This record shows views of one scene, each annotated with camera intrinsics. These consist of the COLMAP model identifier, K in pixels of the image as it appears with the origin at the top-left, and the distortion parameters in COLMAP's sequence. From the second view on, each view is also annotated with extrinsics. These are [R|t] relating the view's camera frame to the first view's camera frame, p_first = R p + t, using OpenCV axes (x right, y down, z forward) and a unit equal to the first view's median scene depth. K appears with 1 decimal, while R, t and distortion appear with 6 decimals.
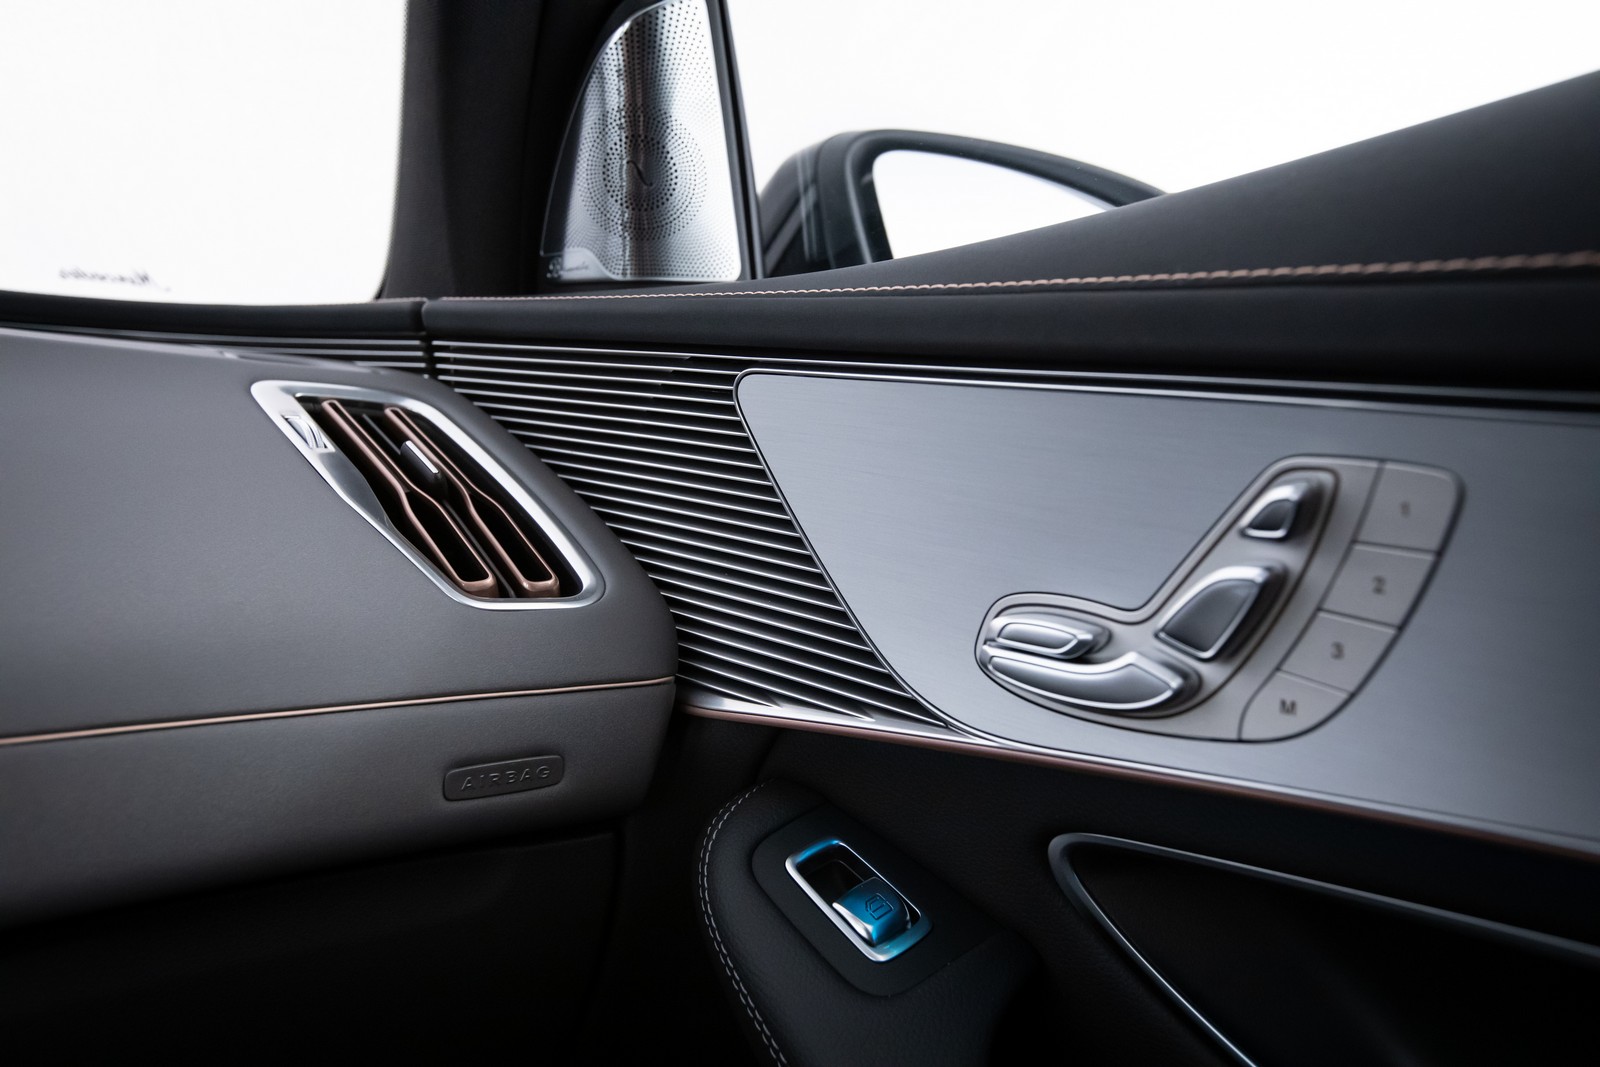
lens RADIAL K [[1124.4, 0, 808.1], [0, 1124.4, 533.8], [0, 0, 1]] dist [-0.044059, 0.082463]
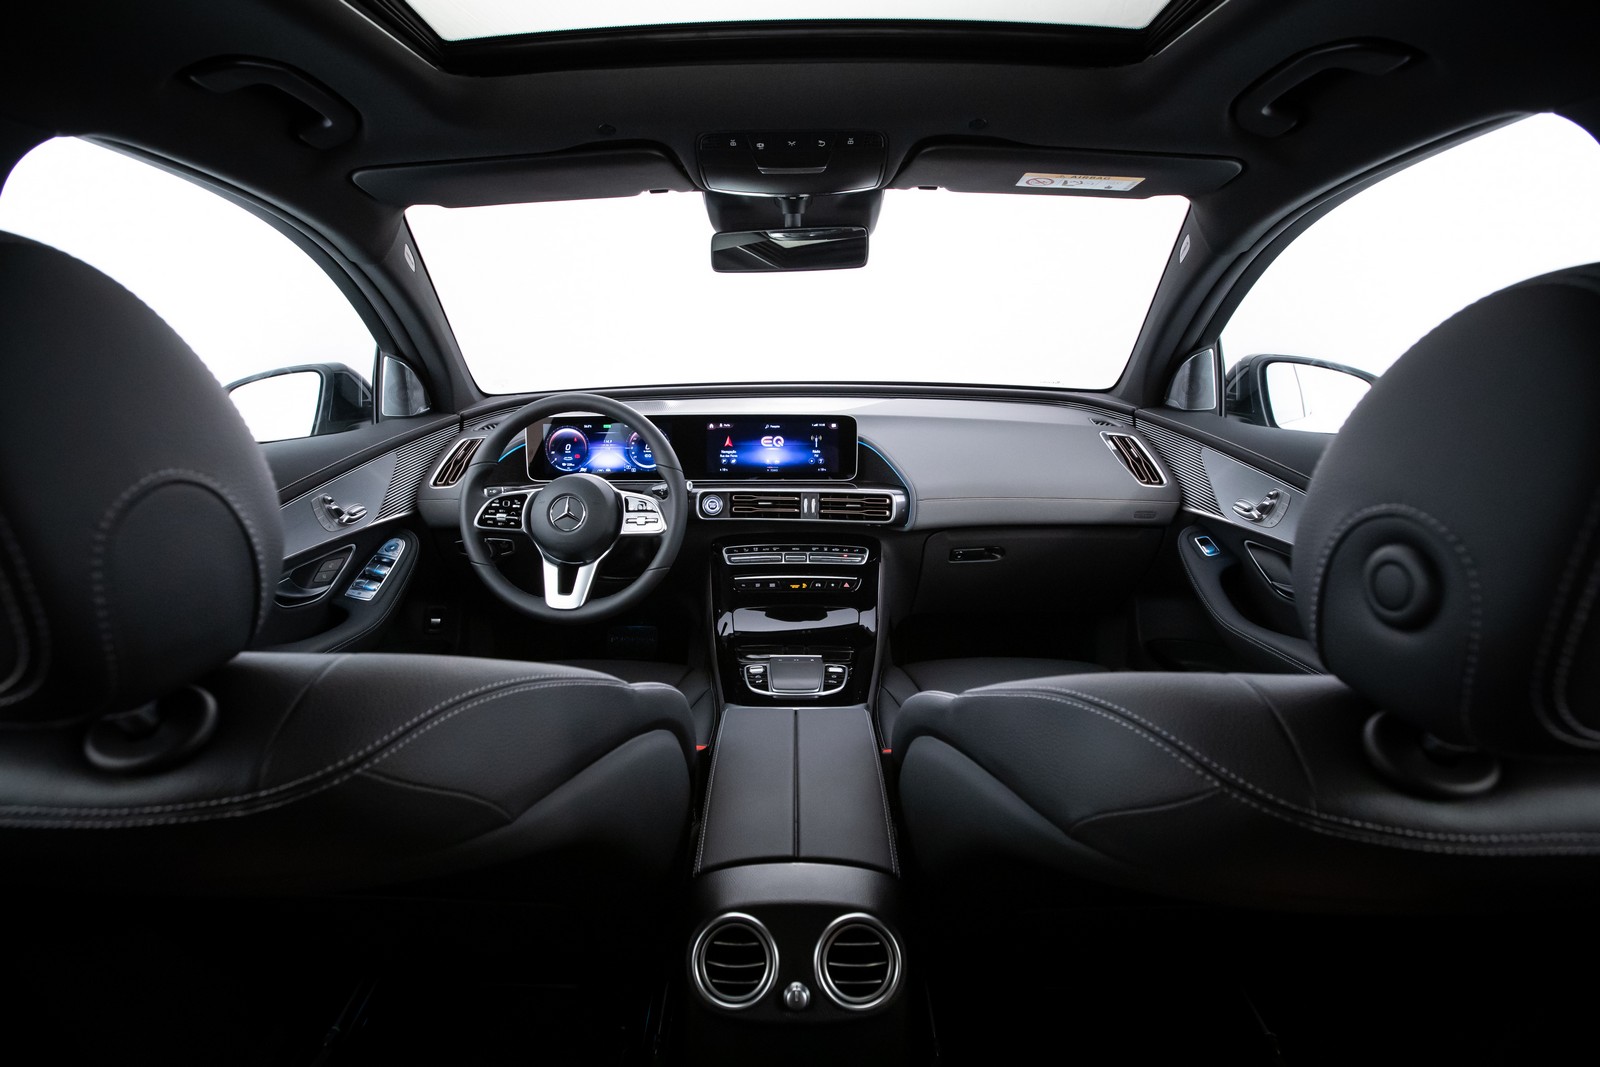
lens RADIAL K [[747.7, 0, 782.4], [0, 747.7, 535.0], [0, 0, 1]] dist [-0.079808, 0.056869]
pose [[0.784899, 0.171423, -0.595438, 0.537644], [-0.026003, 0.969235, 0.244761, -0.563956], [0.619077, -0.176630, 0.765209, -3.069619]]
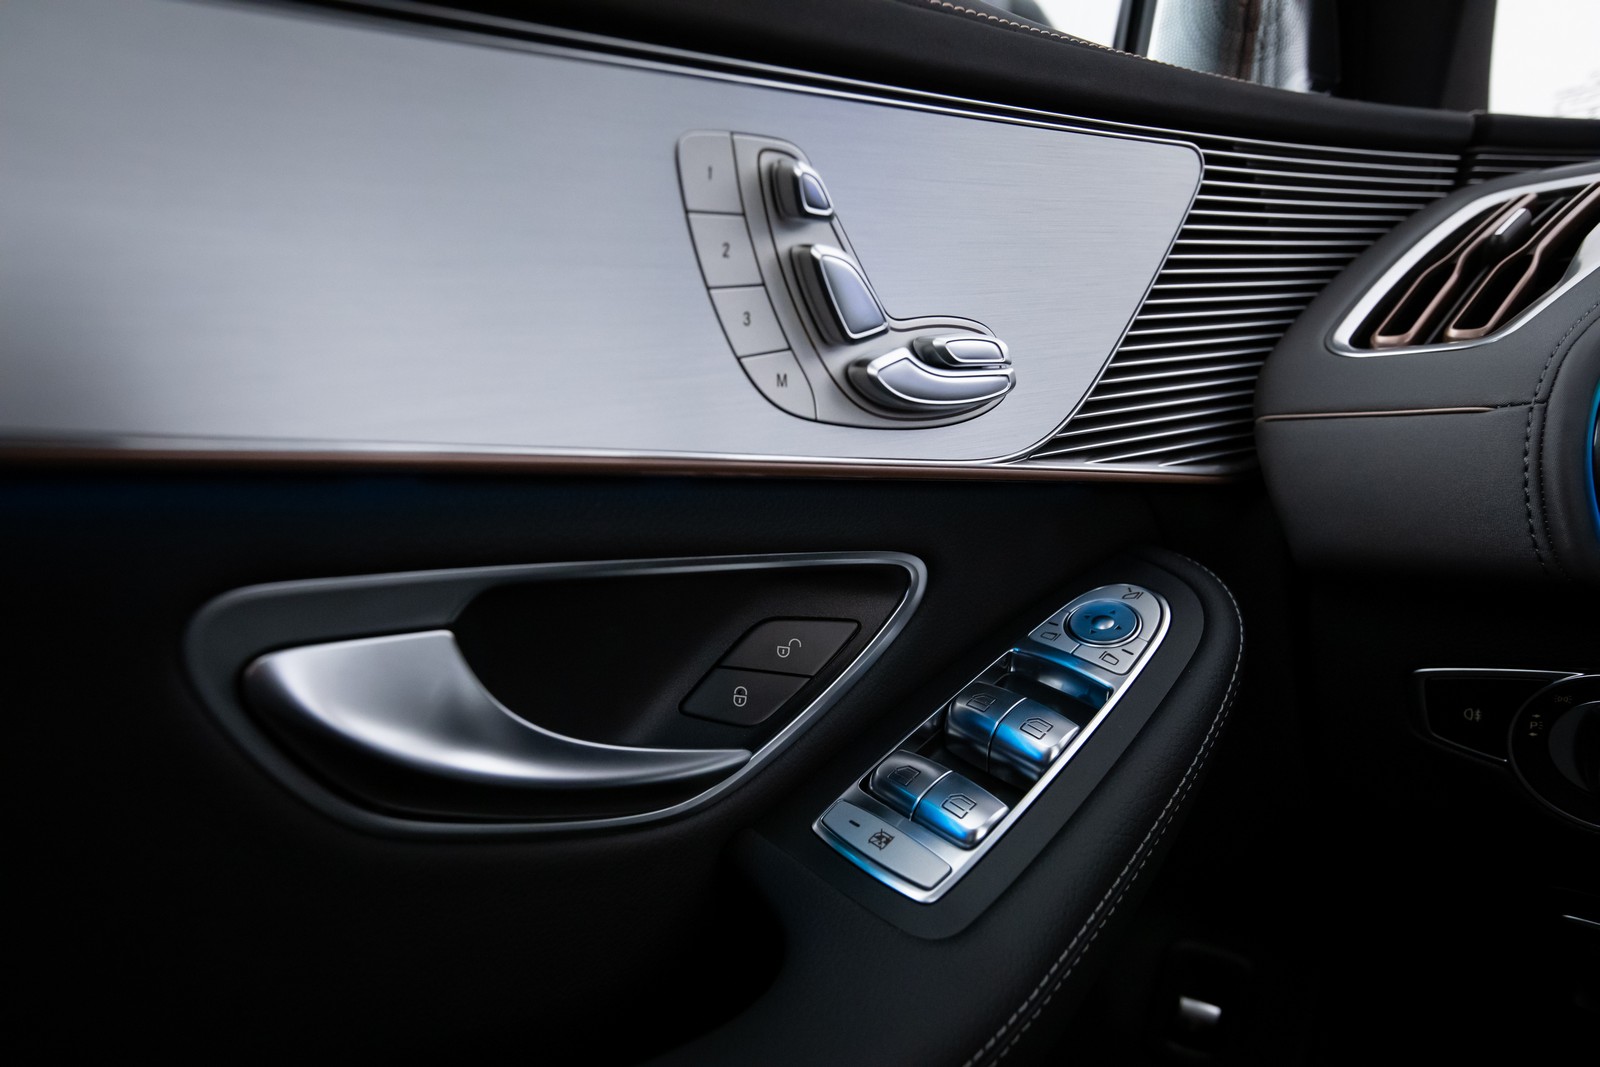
lens RADIAL K [[1013.0, 0, 800.0], [0, 1013.0, 533.5], [0, 0, 1]] dist [-0.052343, 0.063202]
pose [[0.151479, 0.075708, -0.985557, -2.304903], [-0.058374, 0.996008, 0.067539, 0.317645], [0.986735, 0.047300, 0.155293, -1.902973]]
